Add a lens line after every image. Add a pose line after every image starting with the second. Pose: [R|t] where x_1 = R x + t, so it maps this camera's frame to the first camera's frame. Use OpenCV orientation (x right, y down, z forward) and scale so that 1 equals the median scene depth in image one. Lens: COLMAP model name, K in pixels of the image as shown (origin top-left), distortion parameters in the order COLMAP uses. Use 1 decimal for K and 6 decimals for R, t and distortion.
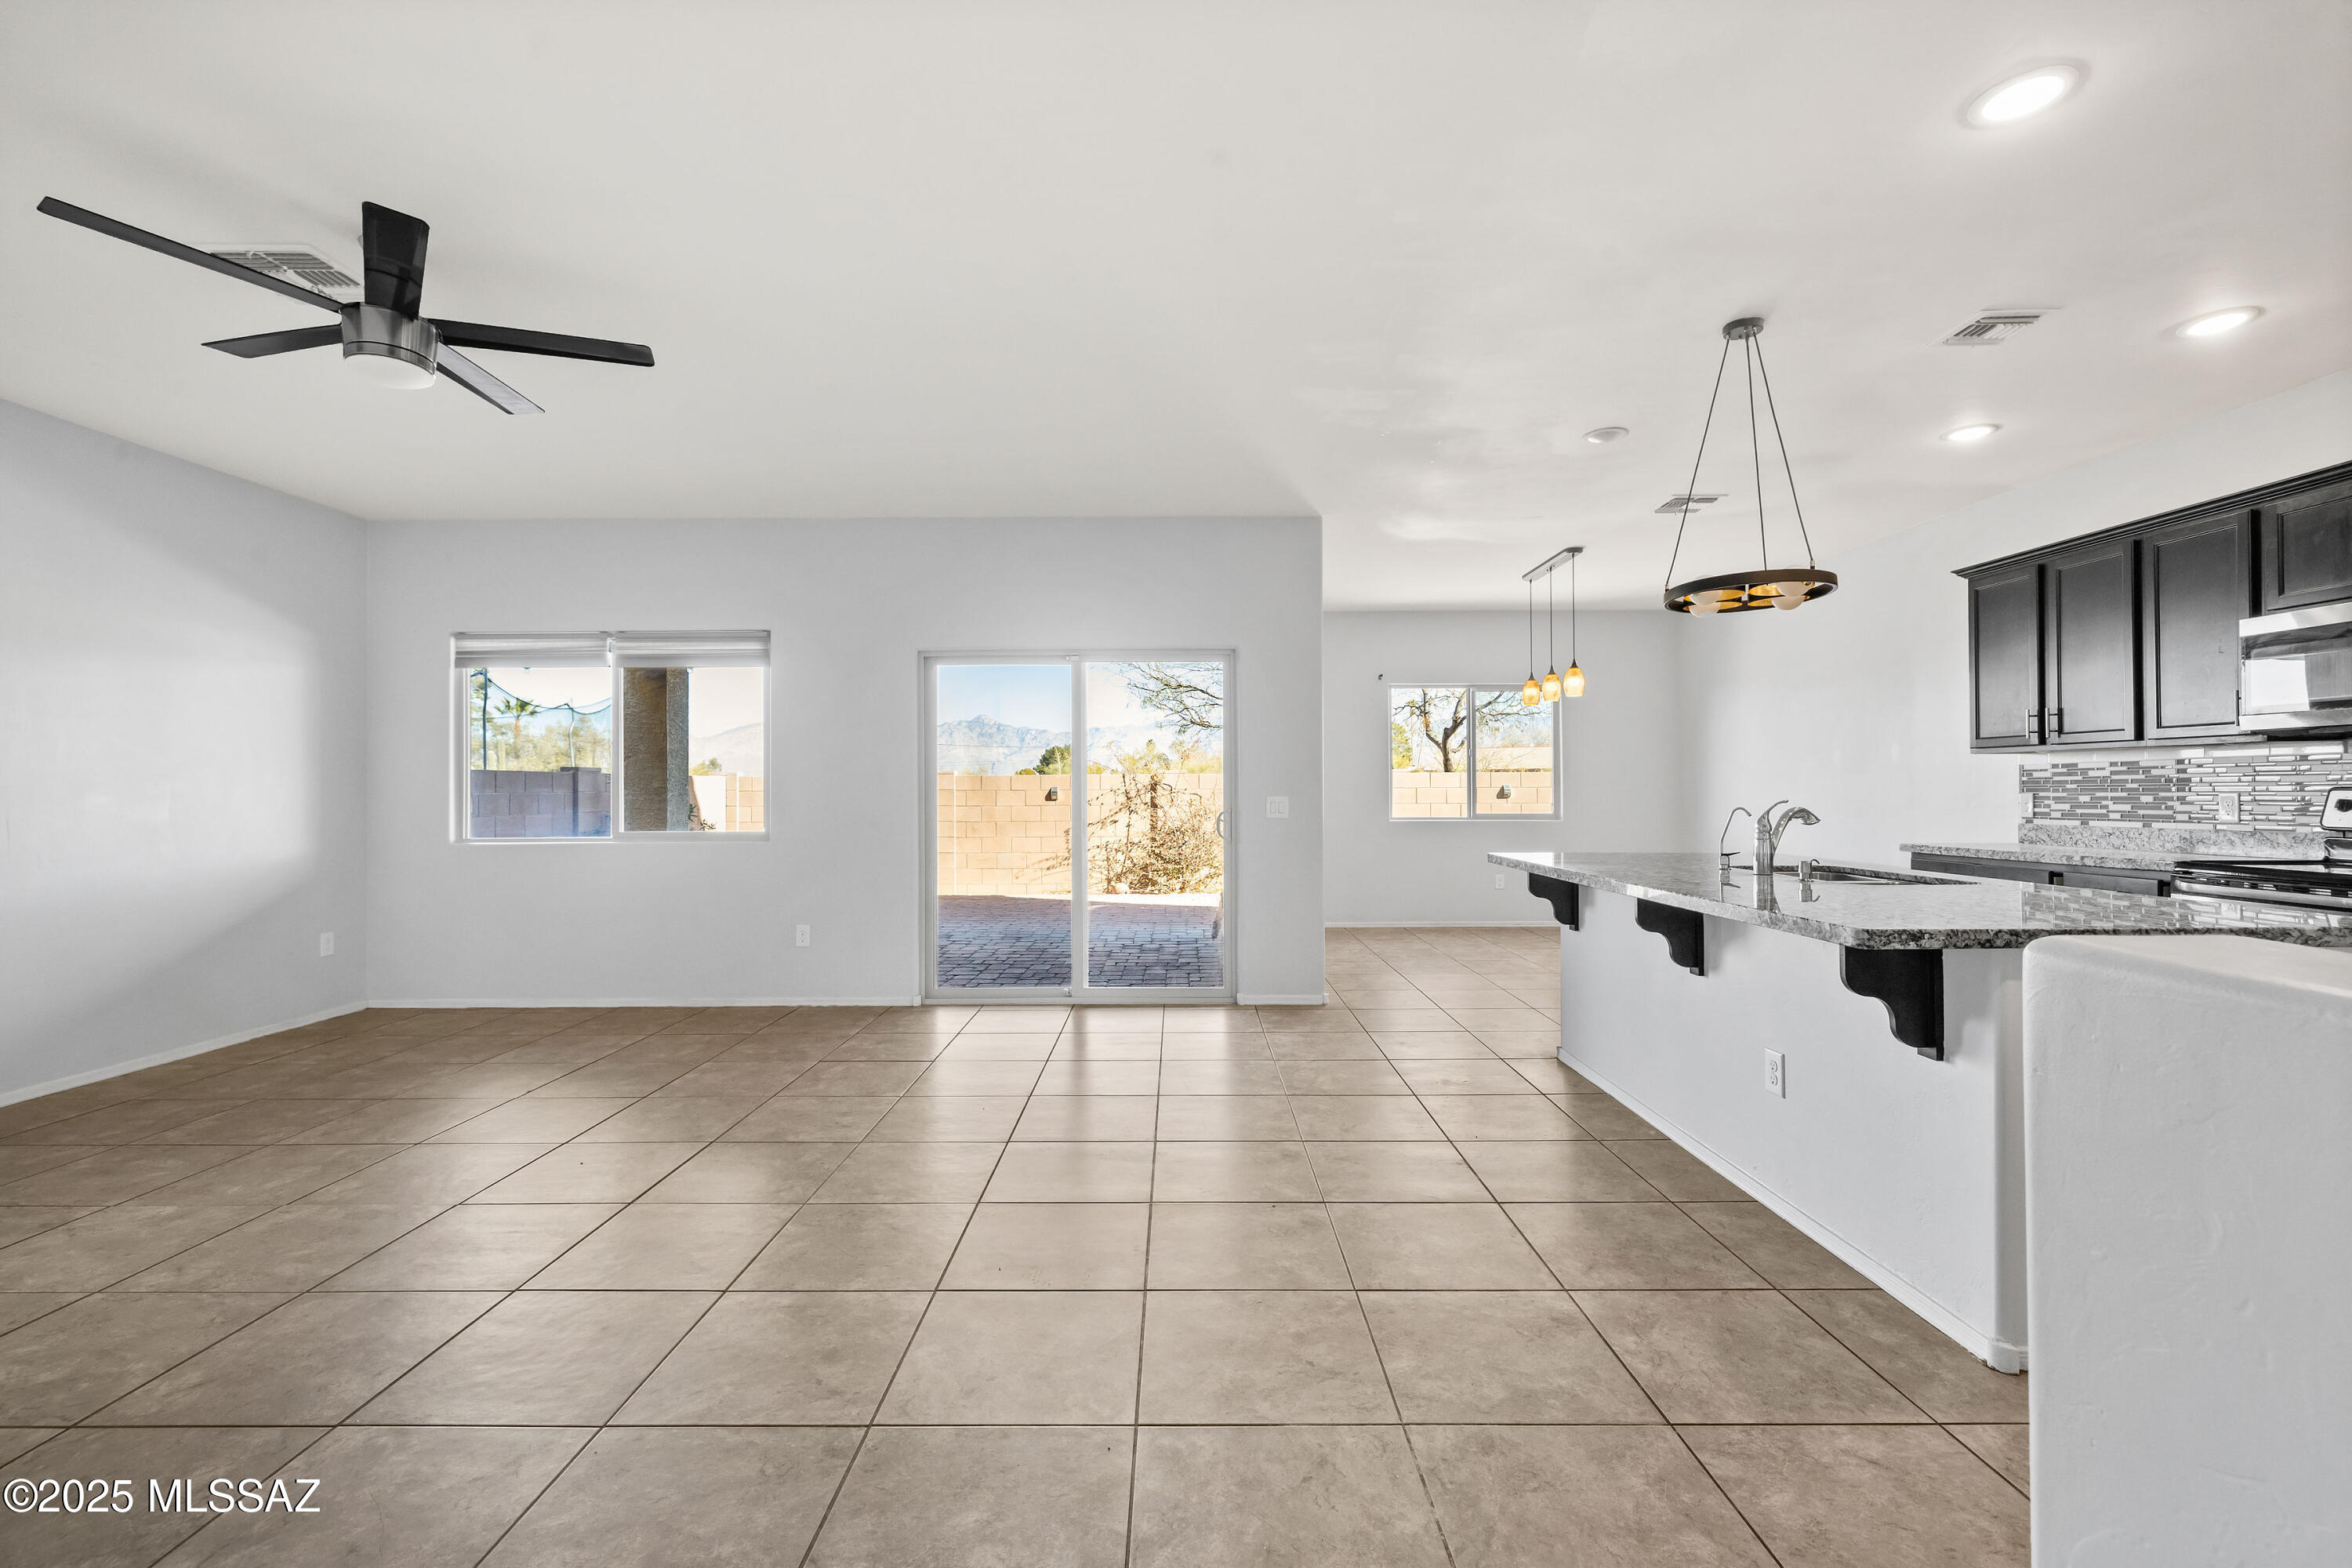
lens RADIAL K [[986.7, 0, 1176.0], [0, 986.7, 784.0], [0, 0, 1]] dist [0.000063, 0.000015]
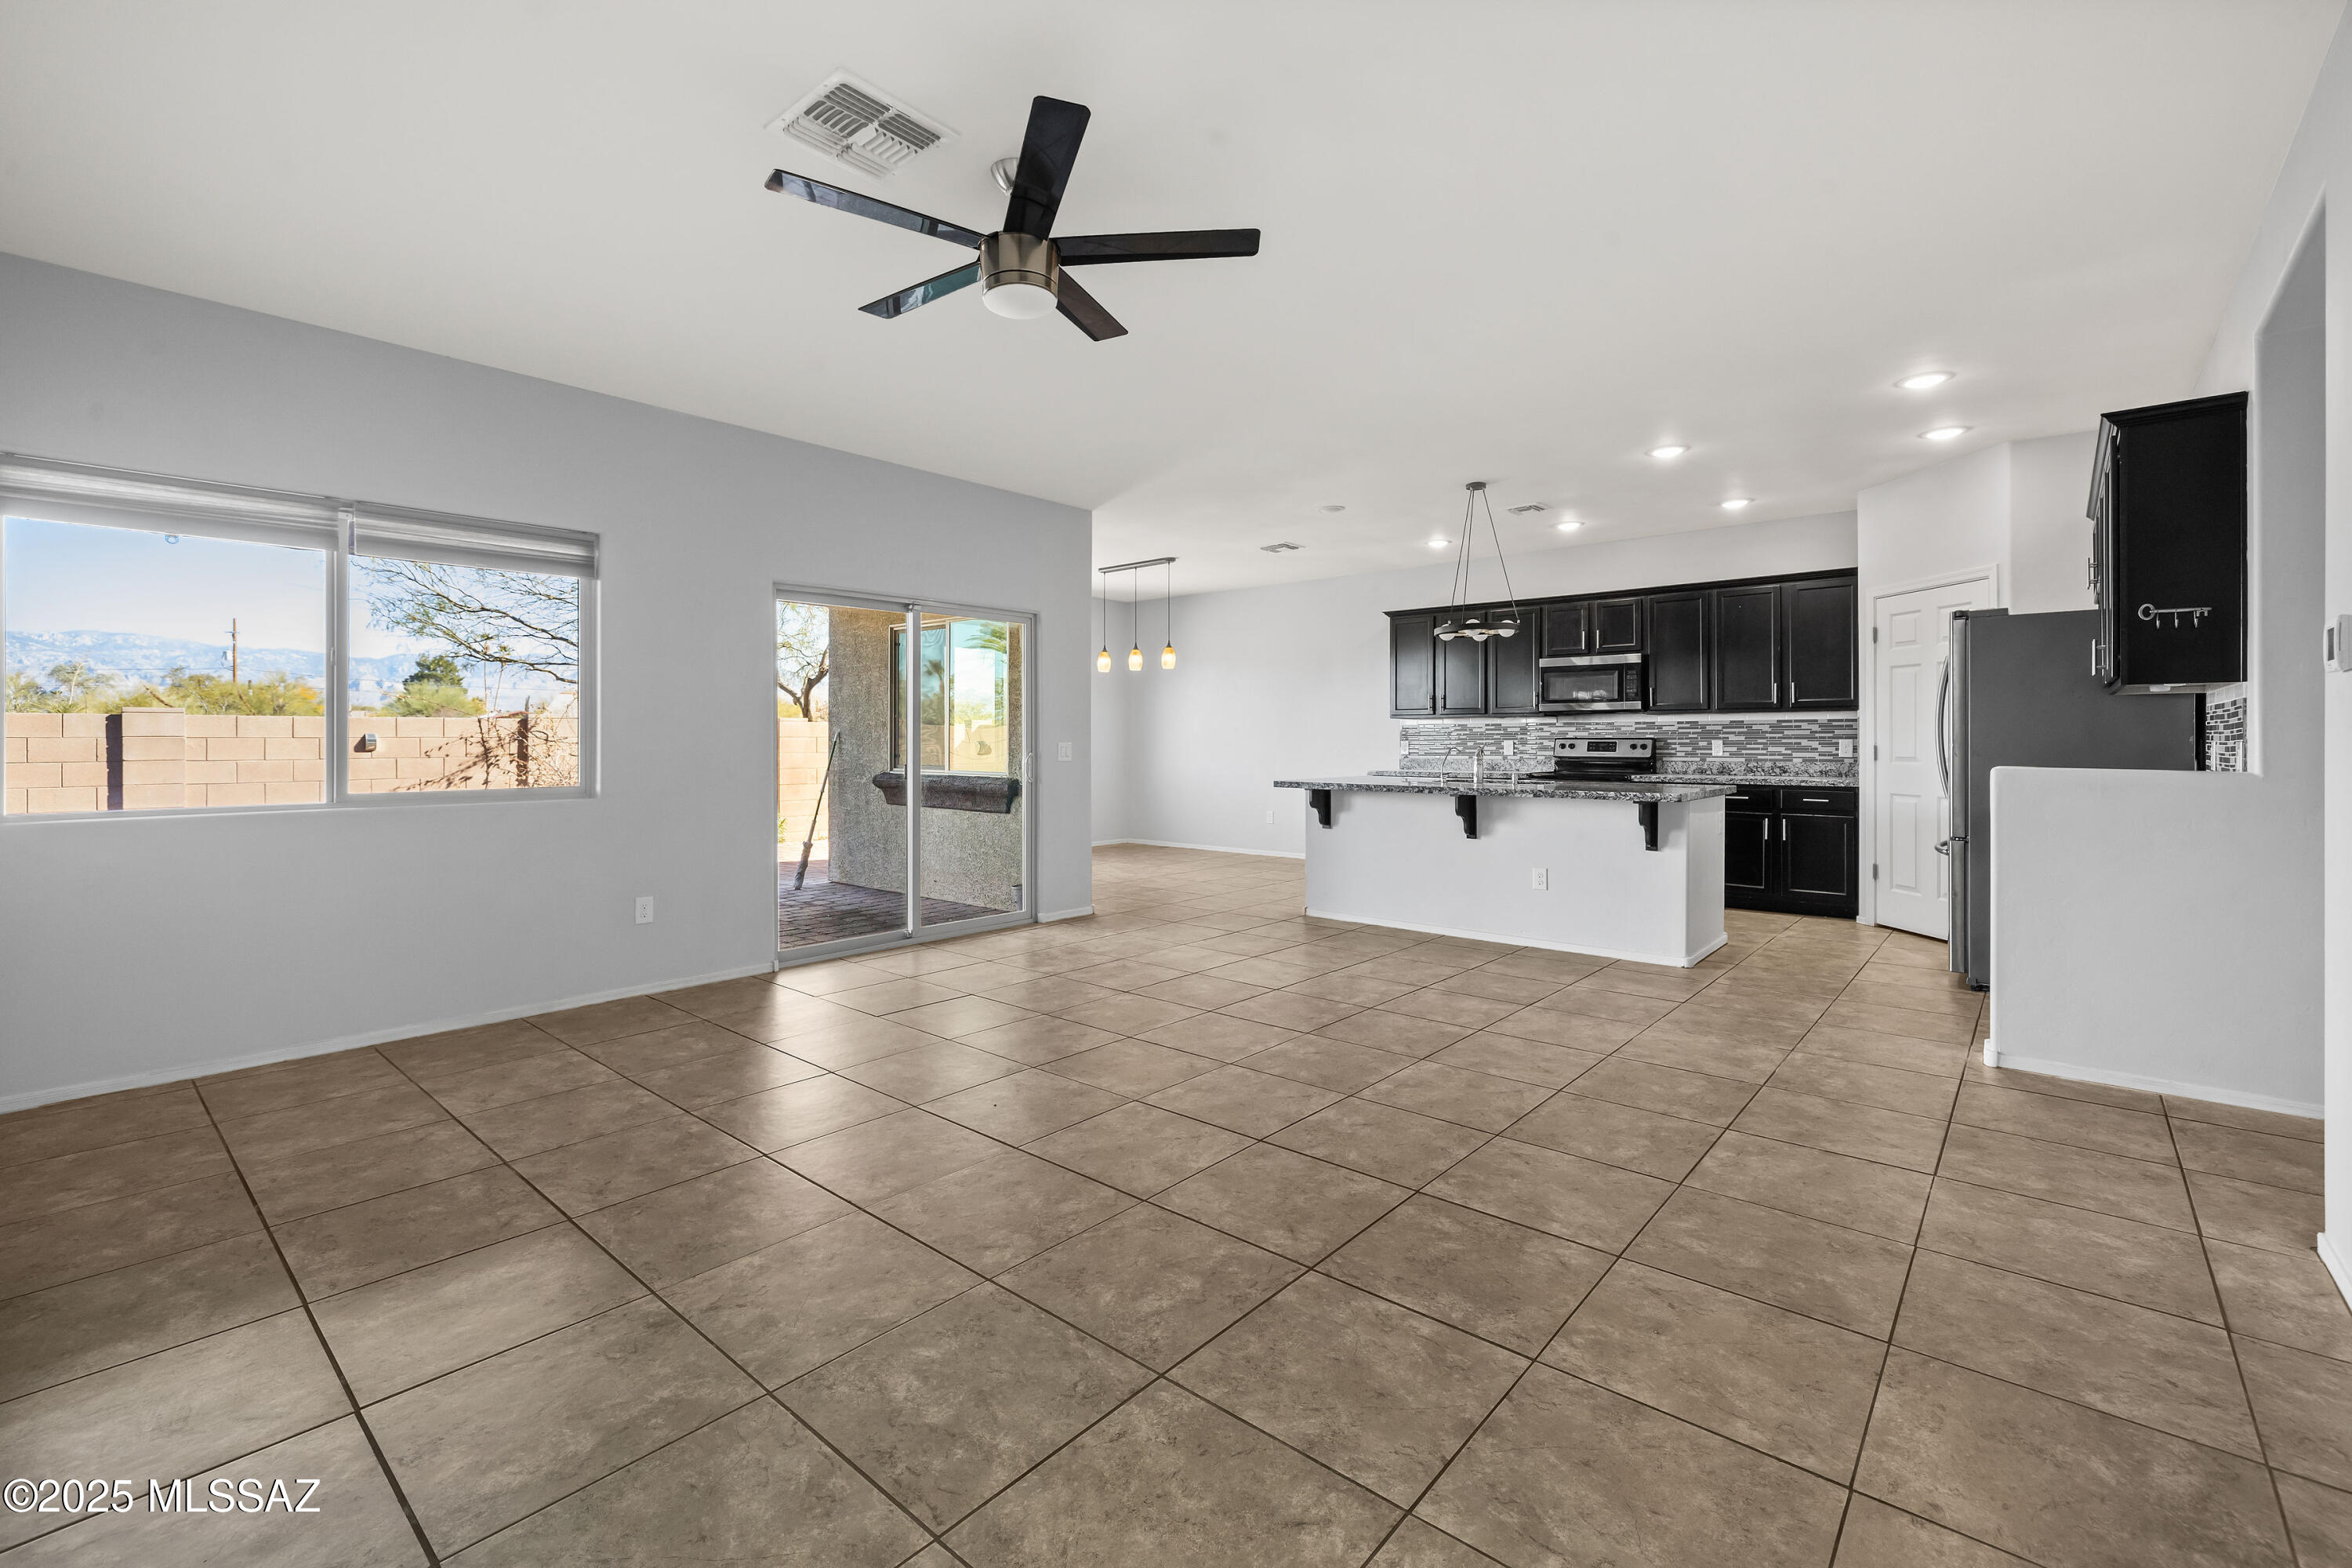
lens RADIAL K [[994.6, 0, 1171.5], [0, 994.6, 762.5], [0, 0, 1]] dist [0.000744, 0.000669]
pose [[0.661102, -0.014248, 0.750160, -0.710891], [-0.006267, 0.999680, 0.024511, 0.006289], [-0.750269, -0.020905, 0.660802, 0.118212]]
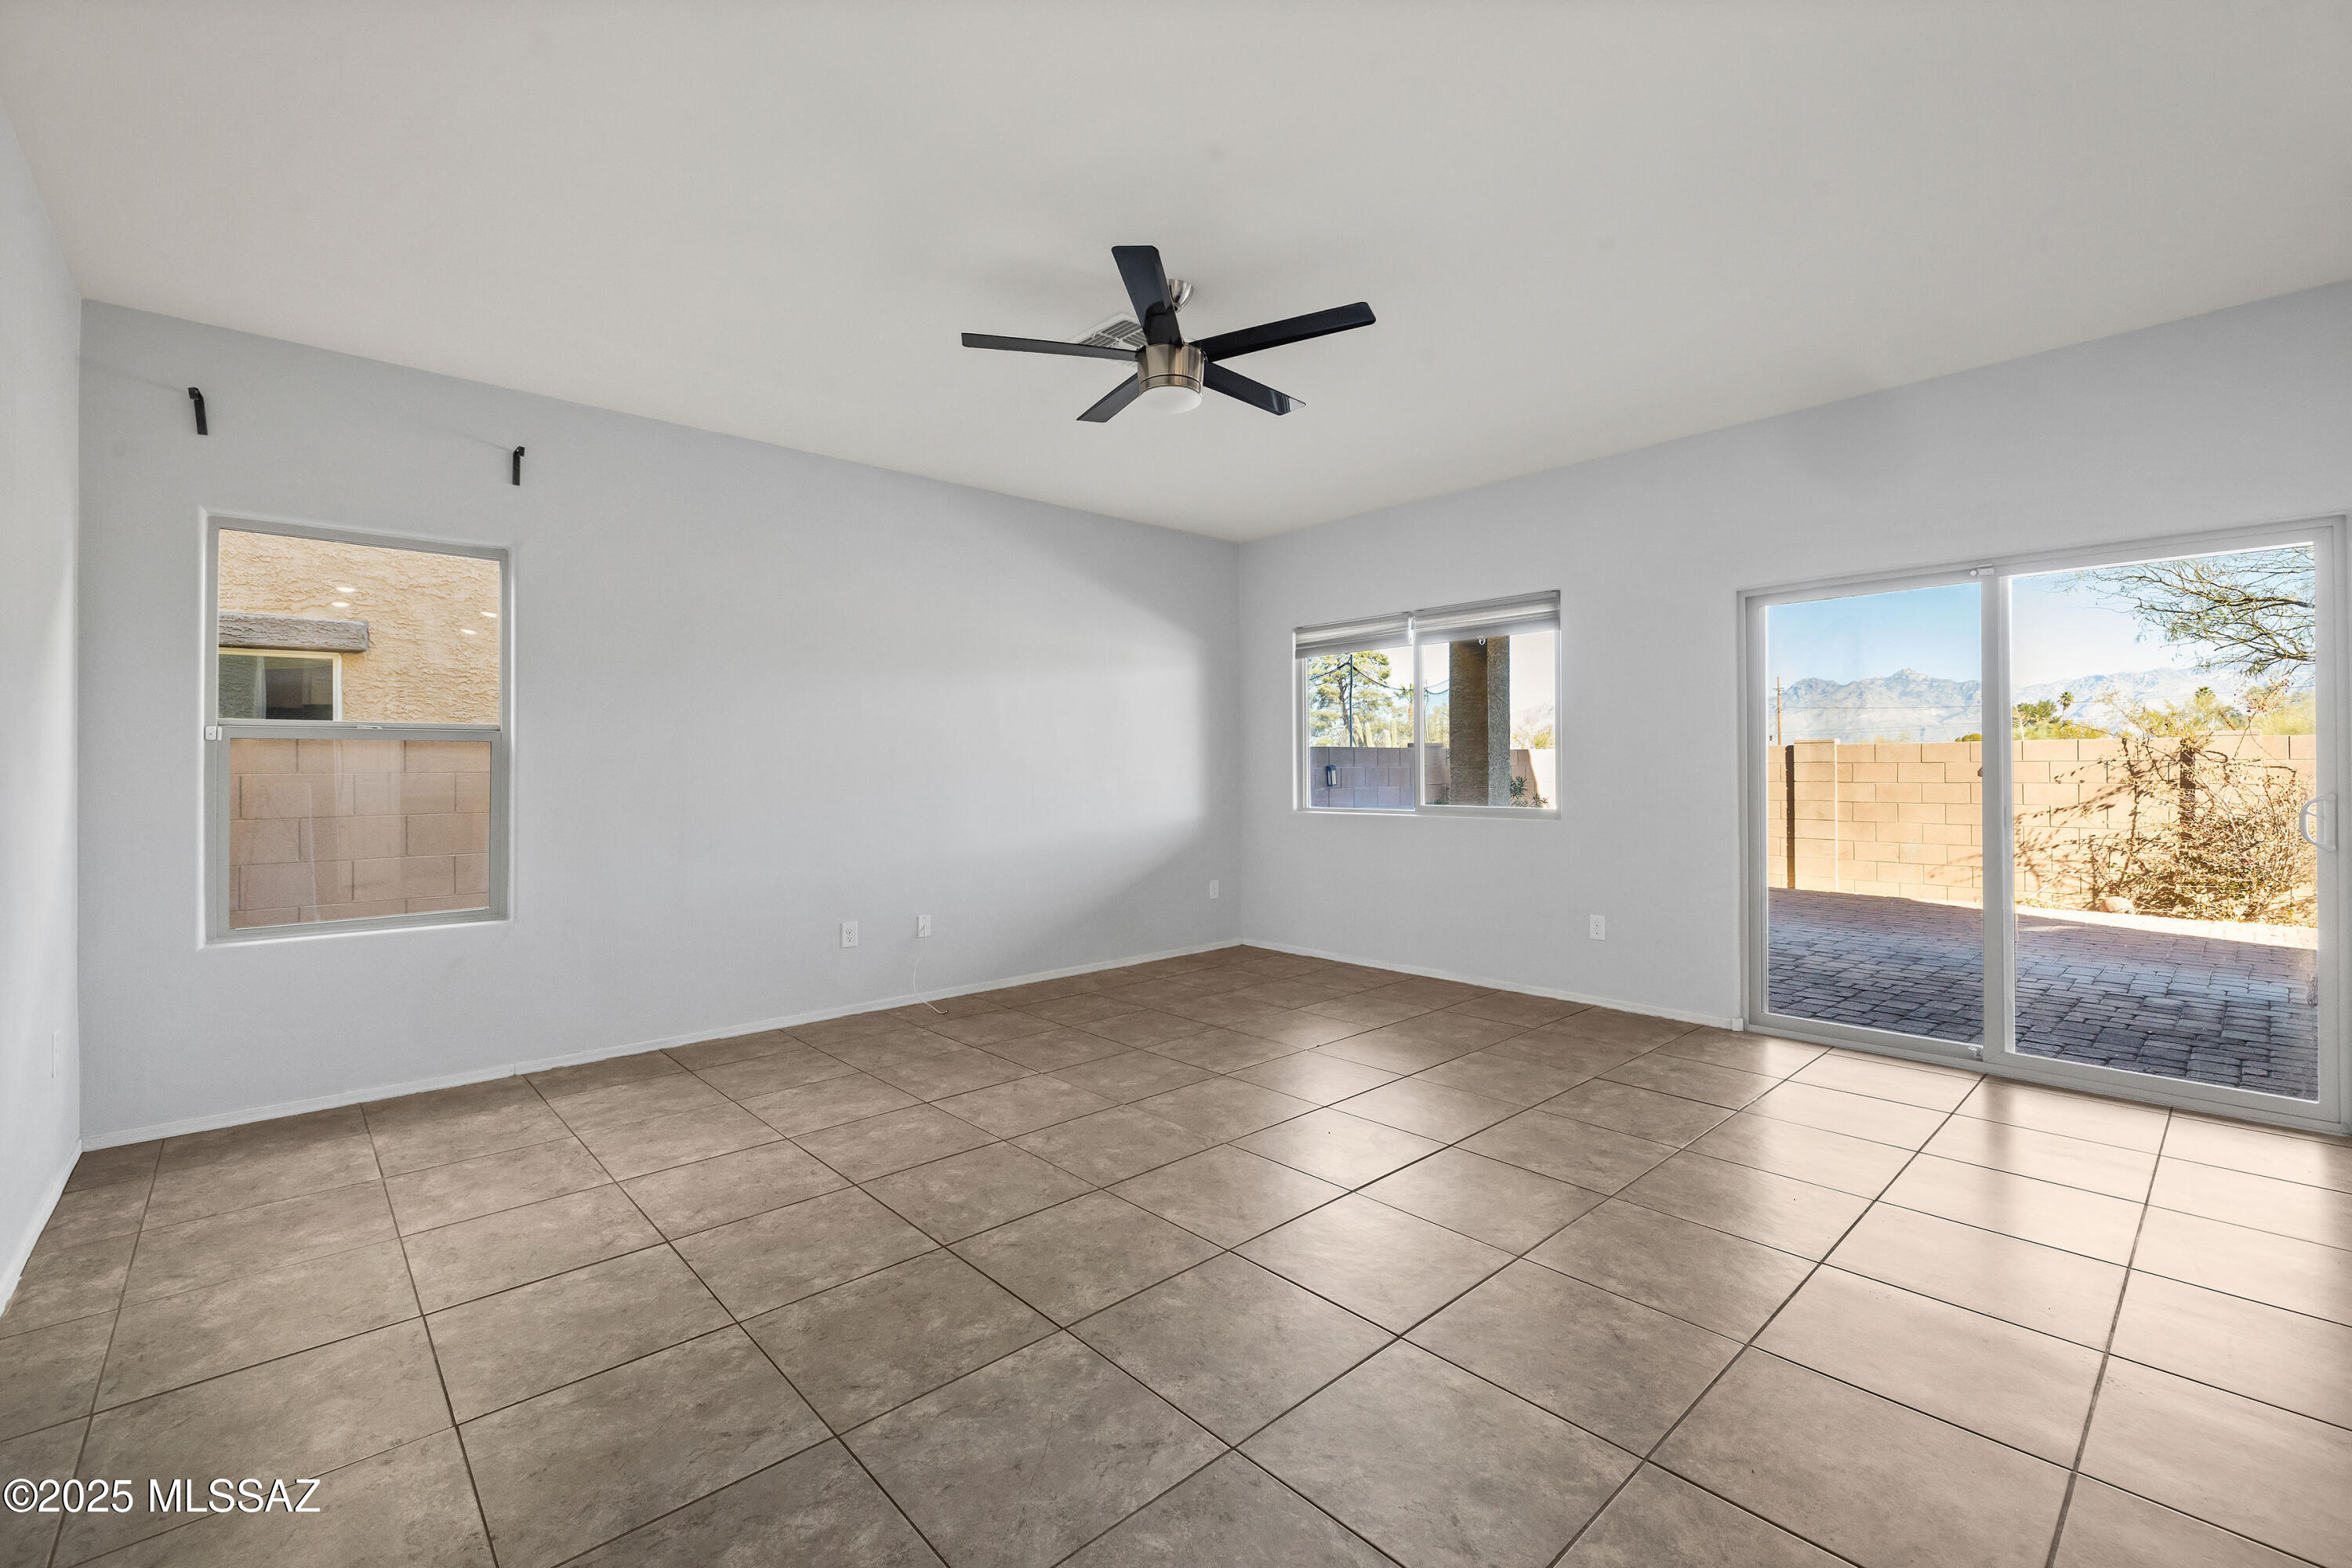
lens RADIAL K [[994.6, 0, 1171.5], [0, 994.6, 762.5], [0, 0, 1]] dist [0.000744, 0.000669]
pose [[0.675051, -0.004478, -0.737757, 0.026144], [0.008503, 0.999962, 0.001711, 0.000138], [0.737722, -0.007428, 0.675064, 0.109910]]
